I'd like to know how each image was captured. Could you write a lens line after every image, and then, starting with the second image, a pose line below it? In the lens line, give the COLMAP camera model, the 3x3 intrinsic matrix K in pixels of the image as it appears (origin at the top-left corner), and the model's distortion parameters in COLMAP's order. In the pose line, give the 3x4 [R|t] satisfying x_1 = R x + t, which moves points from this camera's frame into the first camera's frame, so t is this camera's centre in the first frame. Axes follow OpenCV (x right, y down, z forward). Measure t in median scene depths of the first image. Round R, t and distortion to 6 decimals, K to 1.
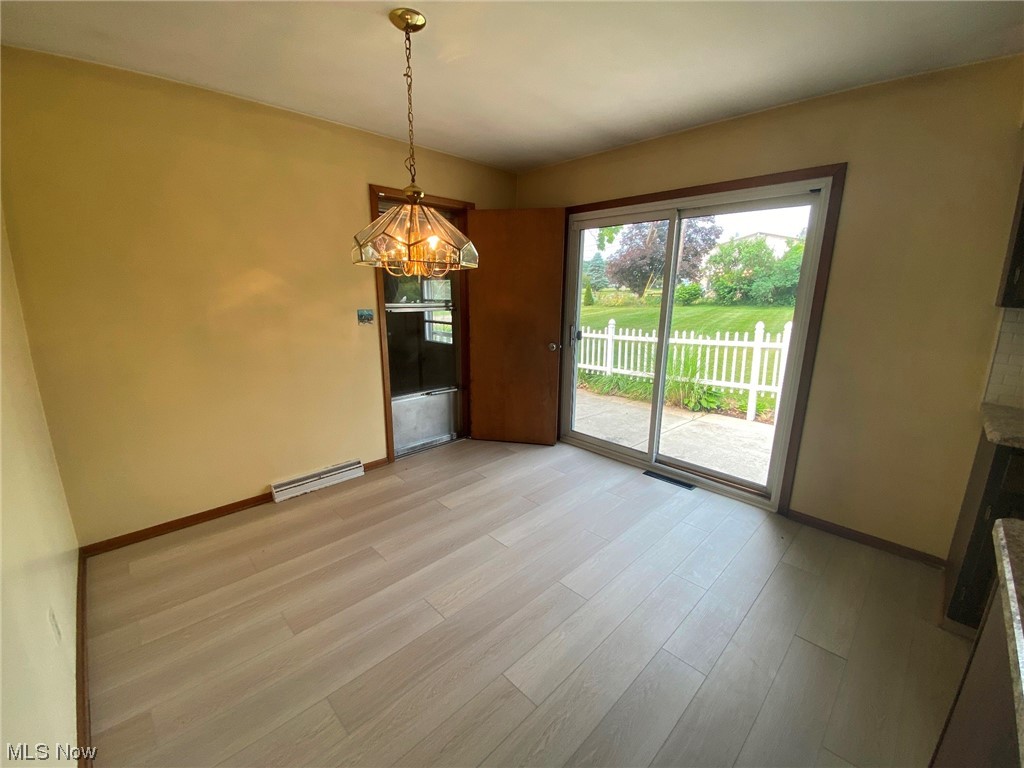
lens RADIAL K [[418.4, 0, 512.0], [0, 418.4, 384.0], [0, 0, 1]] dist [0.038899, -0.031606]
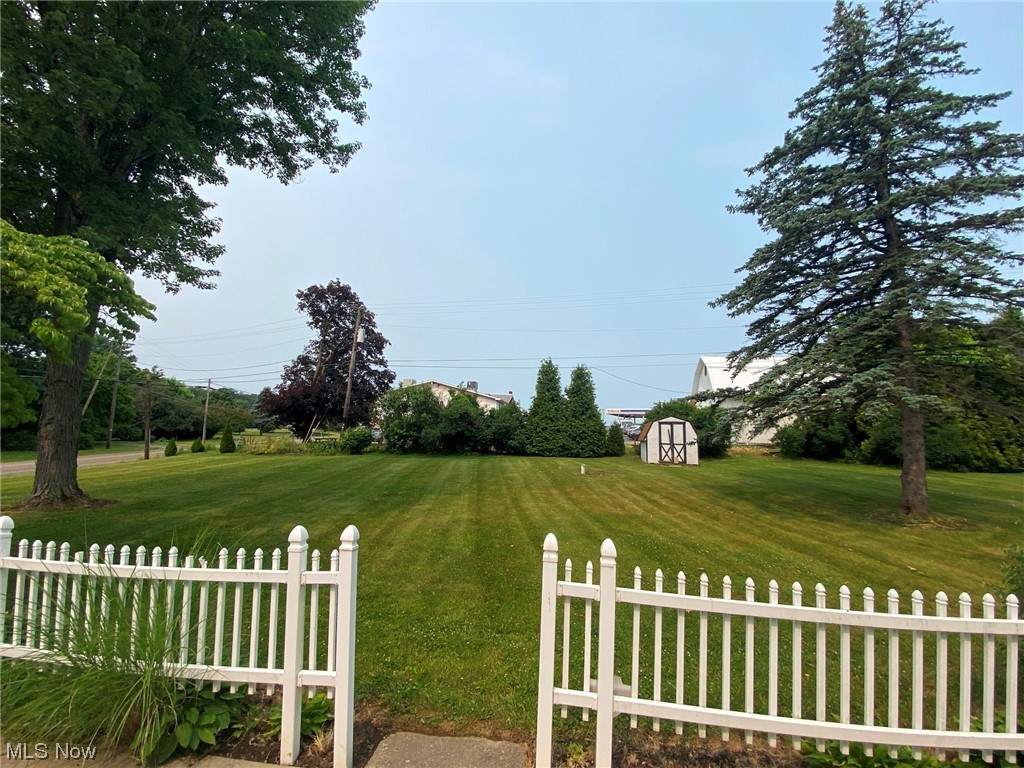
lens RADIAL K [[450.0, 0, 510.9], [0, 450.0, 397.7], [0, 0, 1]] dist [0.014666, -0.017887]
pose [[0.789791, 0.070320, 0.609331, 0.106365], [0.110382, 0.960894, -0.253965, -0.030618], [-0.603362, 0.267839, 0.751144, 0.103556]]
